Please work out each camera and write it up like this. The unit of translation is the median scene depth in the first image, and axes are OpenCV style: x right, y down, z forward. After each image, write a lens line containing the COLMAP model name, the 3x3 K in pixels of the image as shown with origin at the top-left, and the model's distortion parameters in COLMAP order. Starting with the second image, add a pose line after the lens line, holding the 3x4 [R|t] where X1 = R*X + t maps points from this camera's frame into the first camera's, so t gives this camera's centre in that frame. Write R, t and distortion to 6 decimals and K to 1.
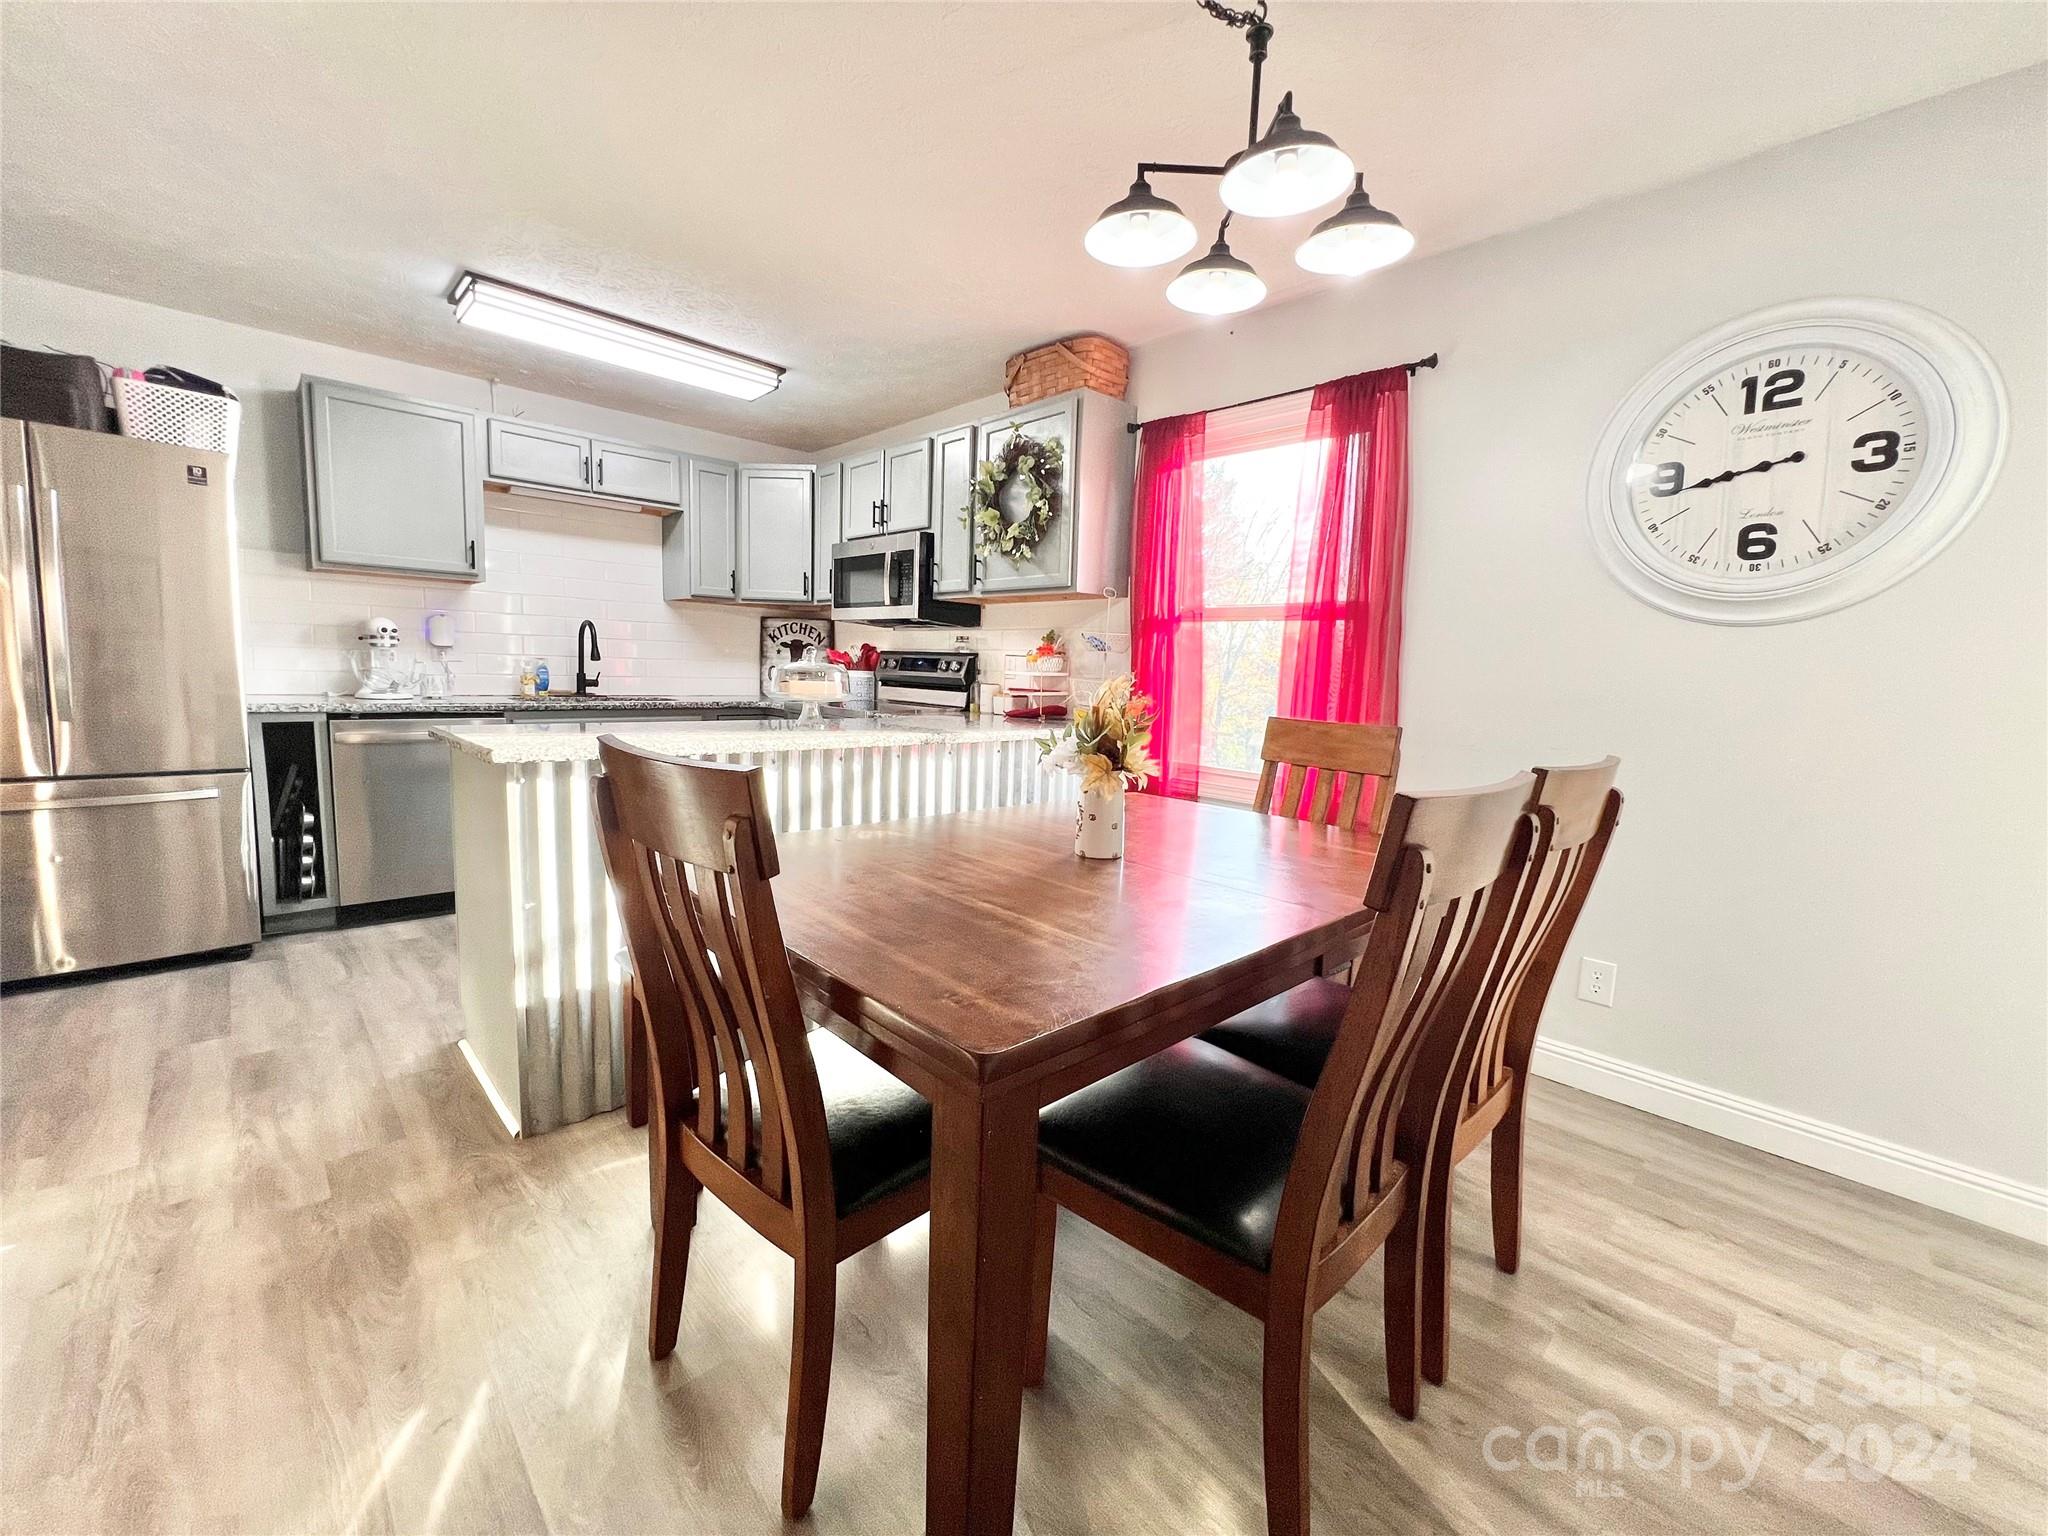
lens RADIAL K [[819.9, 0, 1019.6], [0, 819.9, 761.8], [0, 0, 1]] dist [-0.000362, 0.000257]
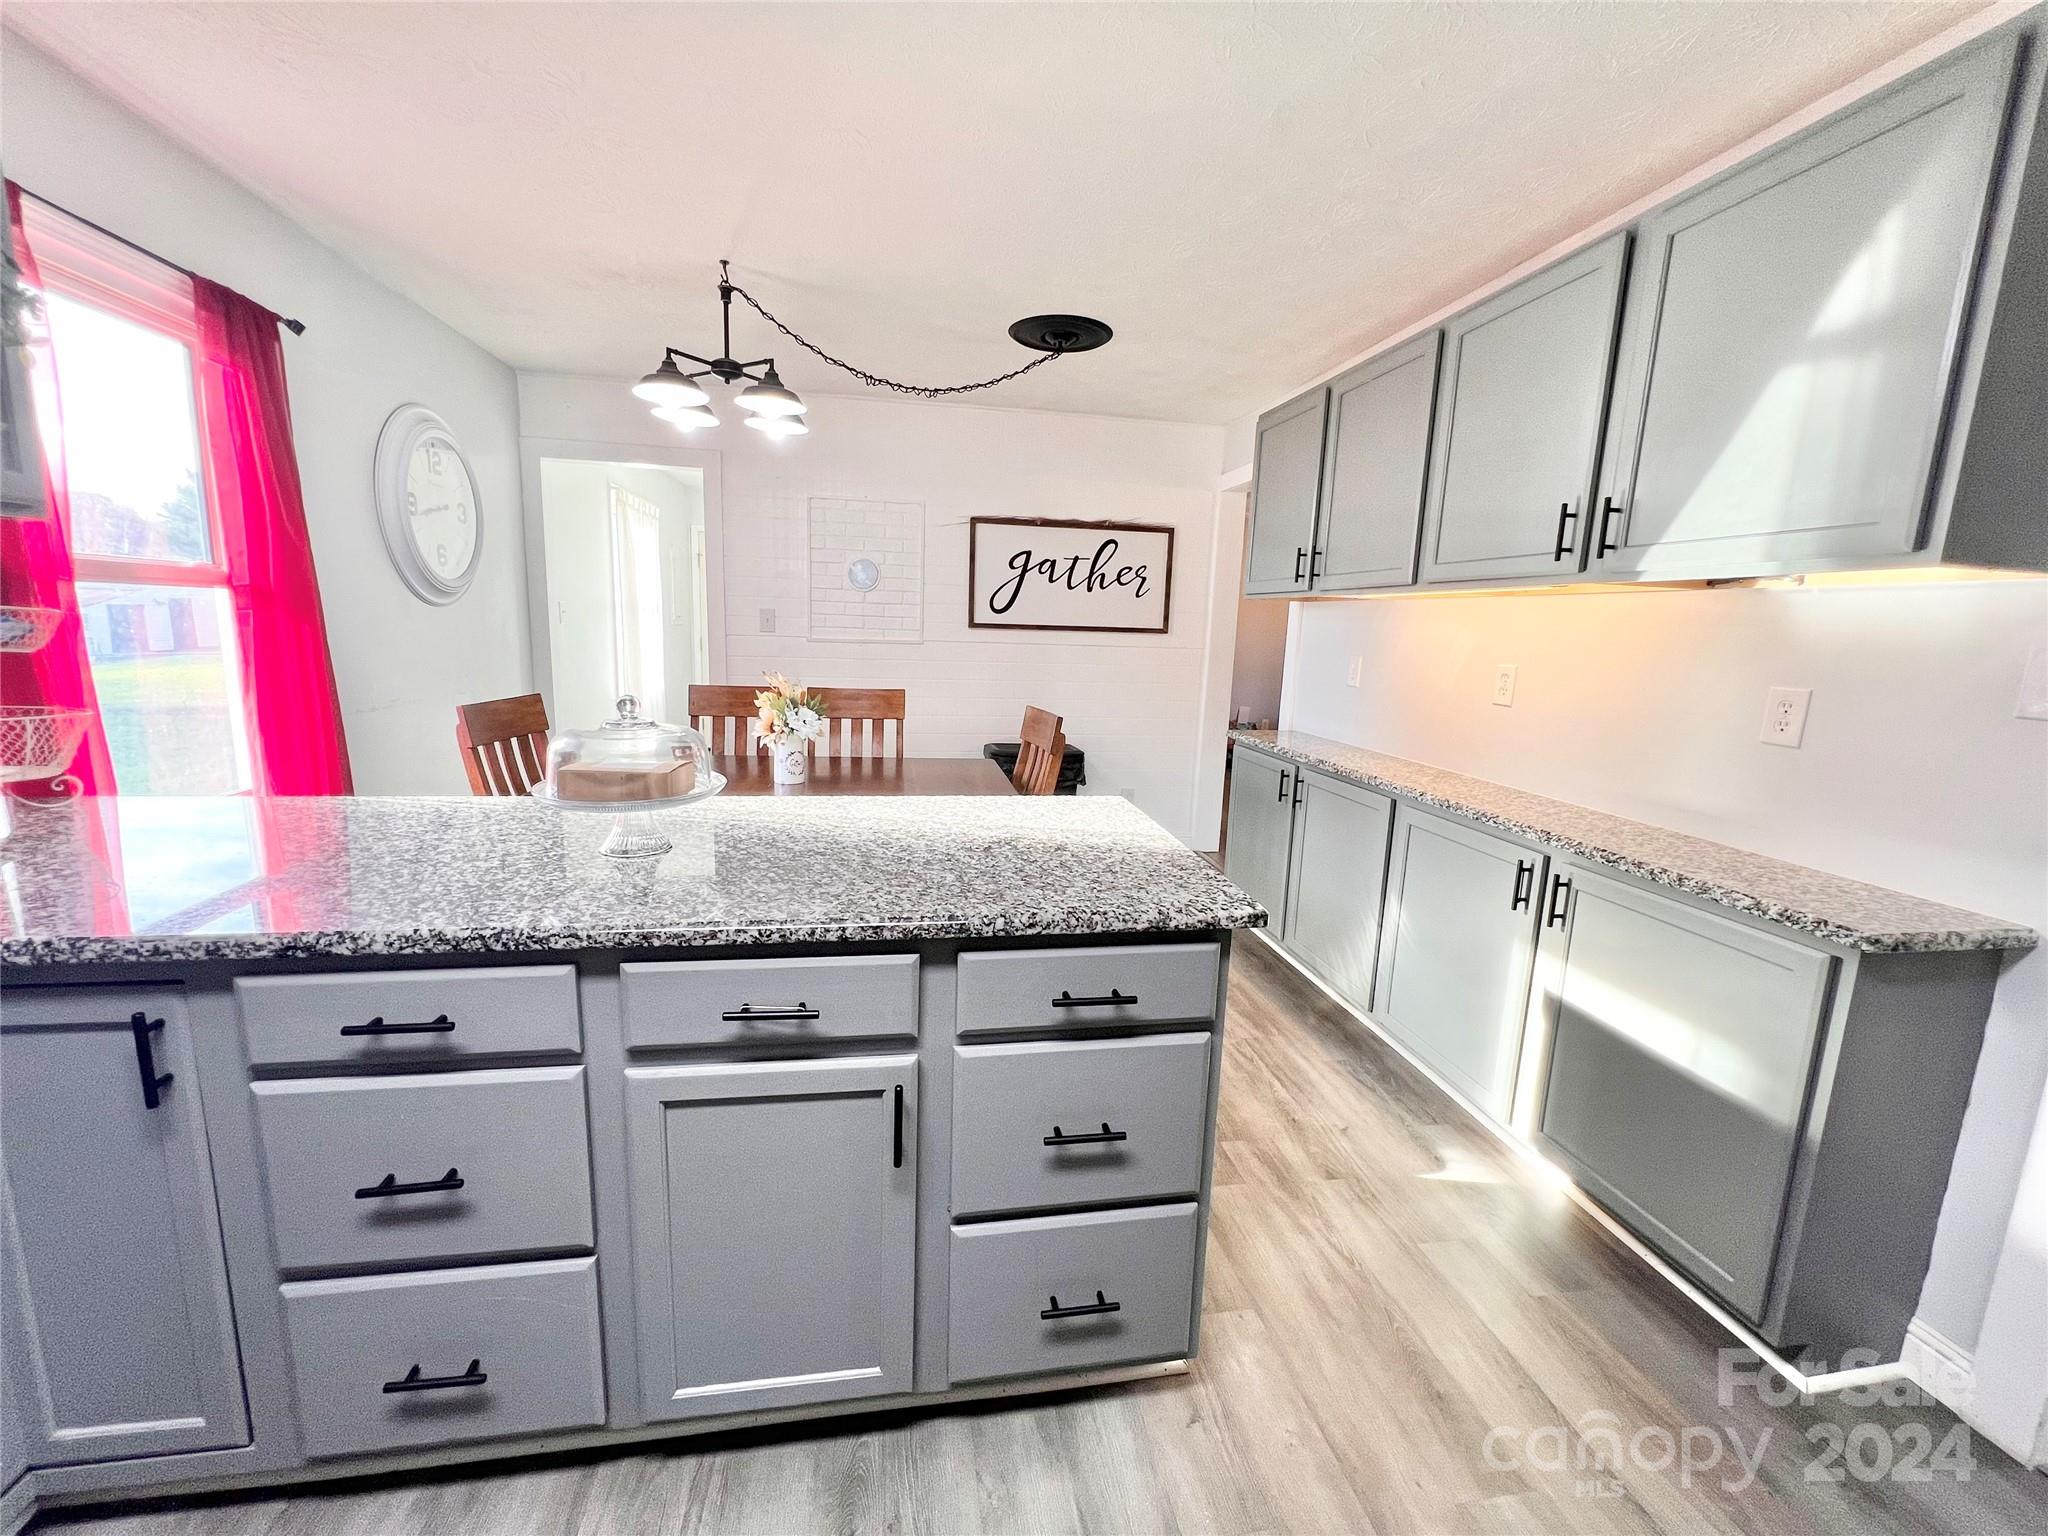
lens RADIAL K [[830.8, 0, 1021.5], [0, 830.8, 759.7], [0, 0, 1]] dist [-0.002384, -0.000265]
pose [[-0.824979, -0.156739, 0.542994, -0.565885], [-0.000285, 0.960889, 0.276934, -0.187125], [-0.565163, 0.228310, -0.792758, 0.978930]]
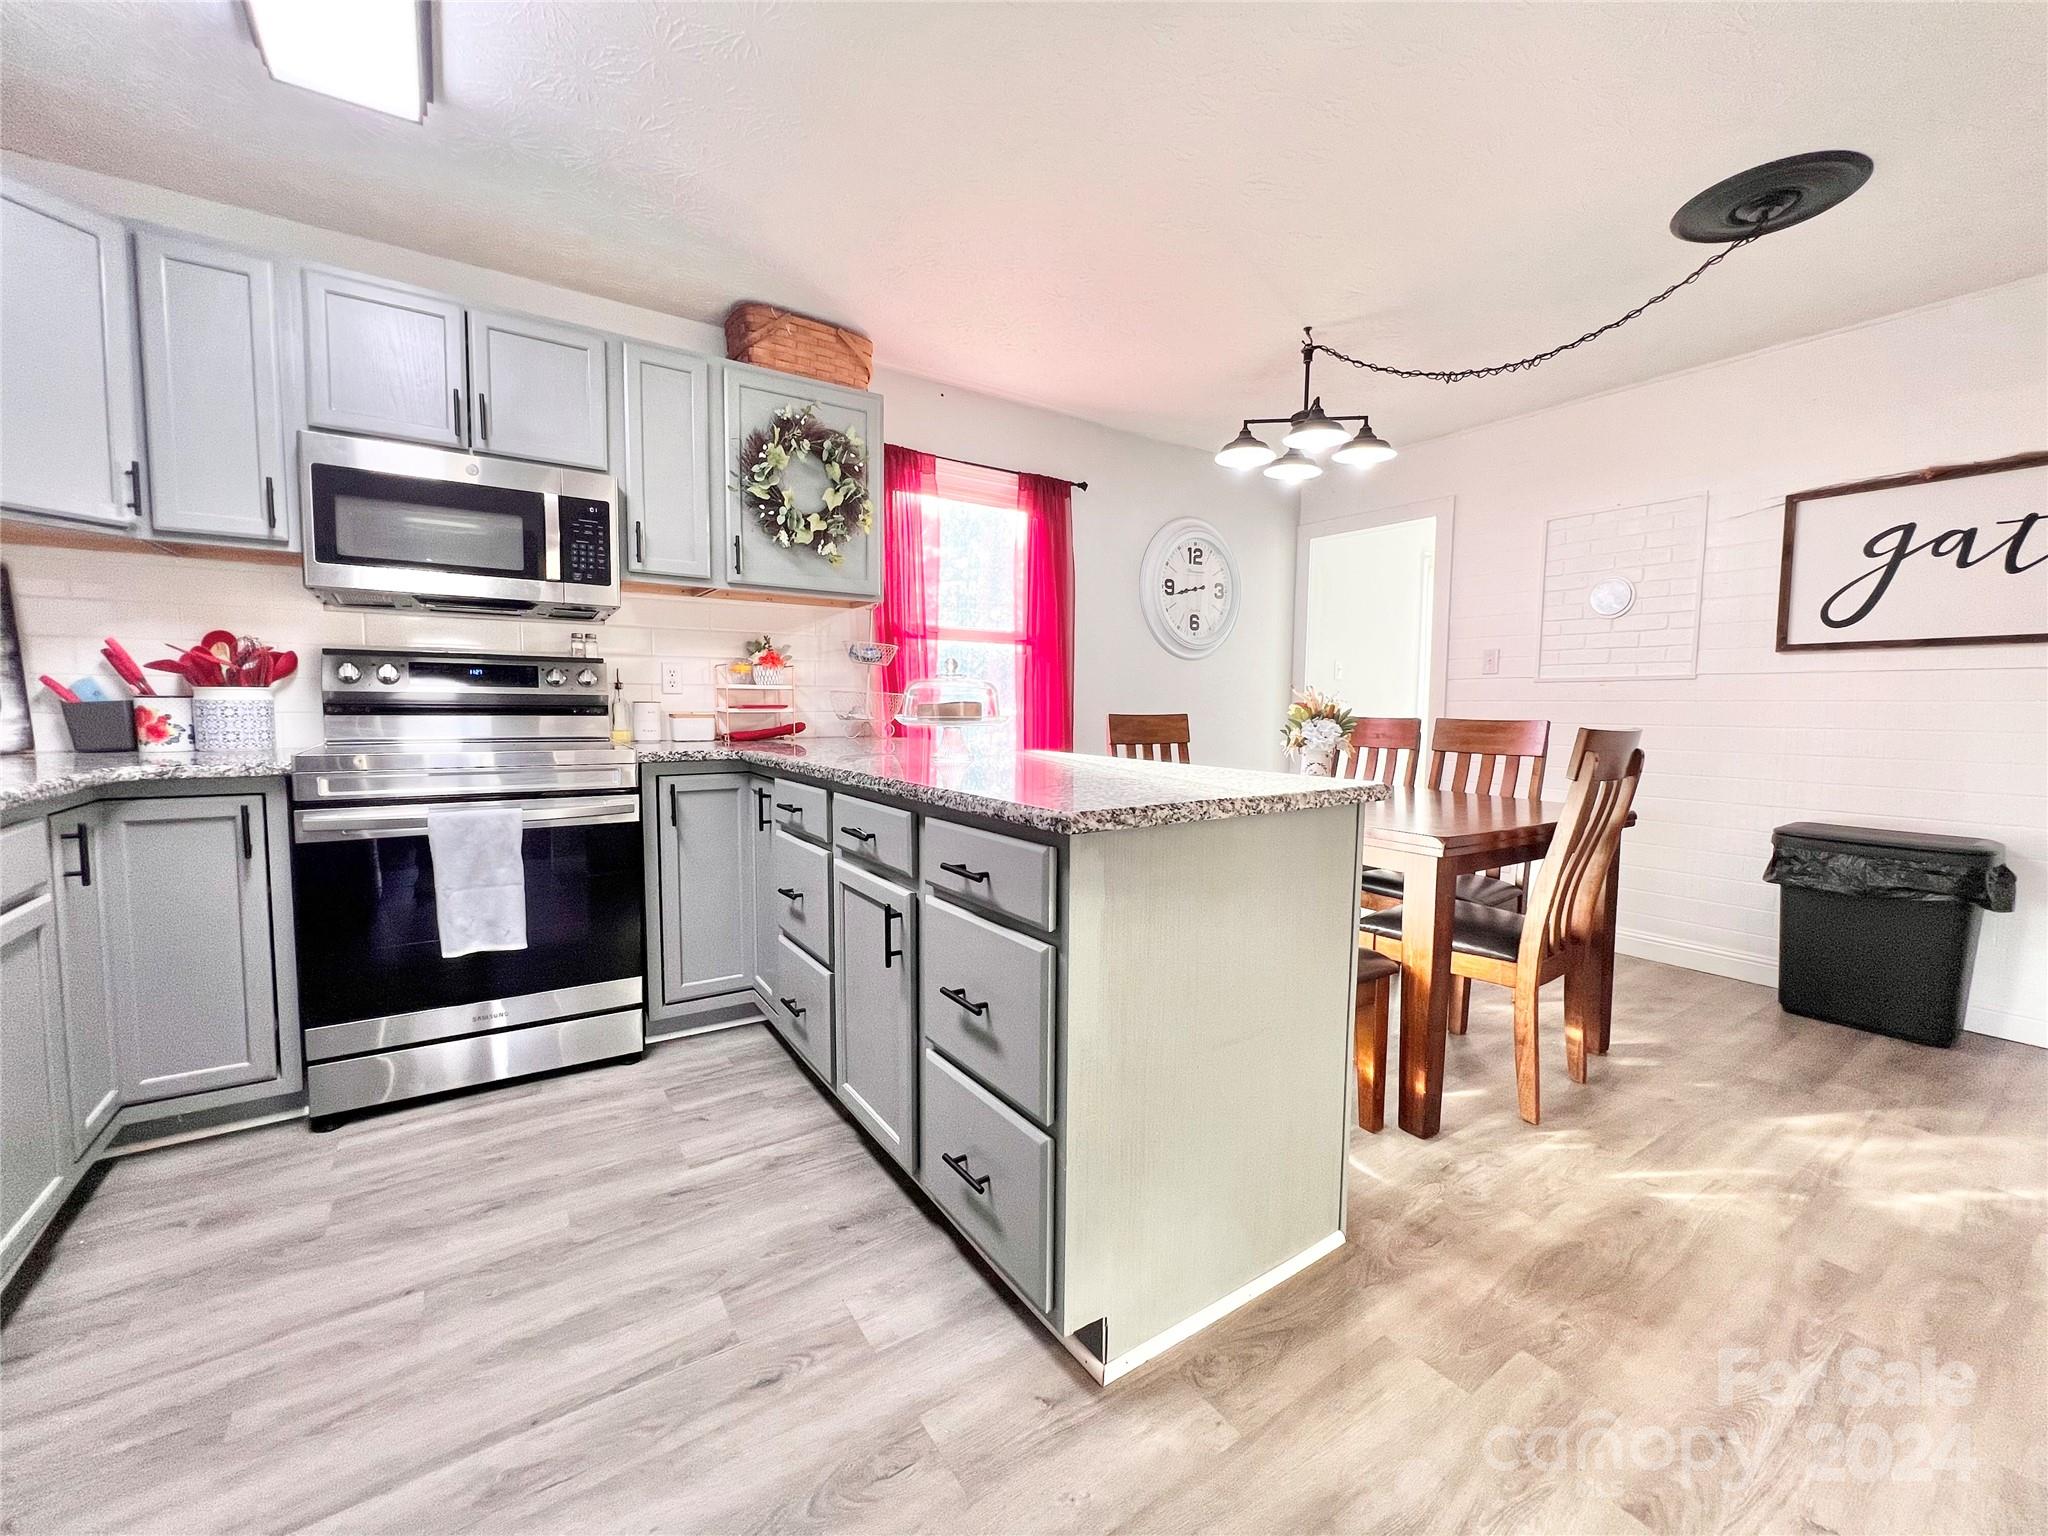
lens RADIAL K [[819.9, 0, 1019.6], [0, 819.9, 761.8], [0, 0, 1]] dist [-0.000362, 0.000257]
pose [[0.173545, -0.106433, 0.979058, -0.787107], [0.109936, 0.990023, 0.088138, -0.078710], [-0.978671, 0.092338, 0.183514, 0.610553]]
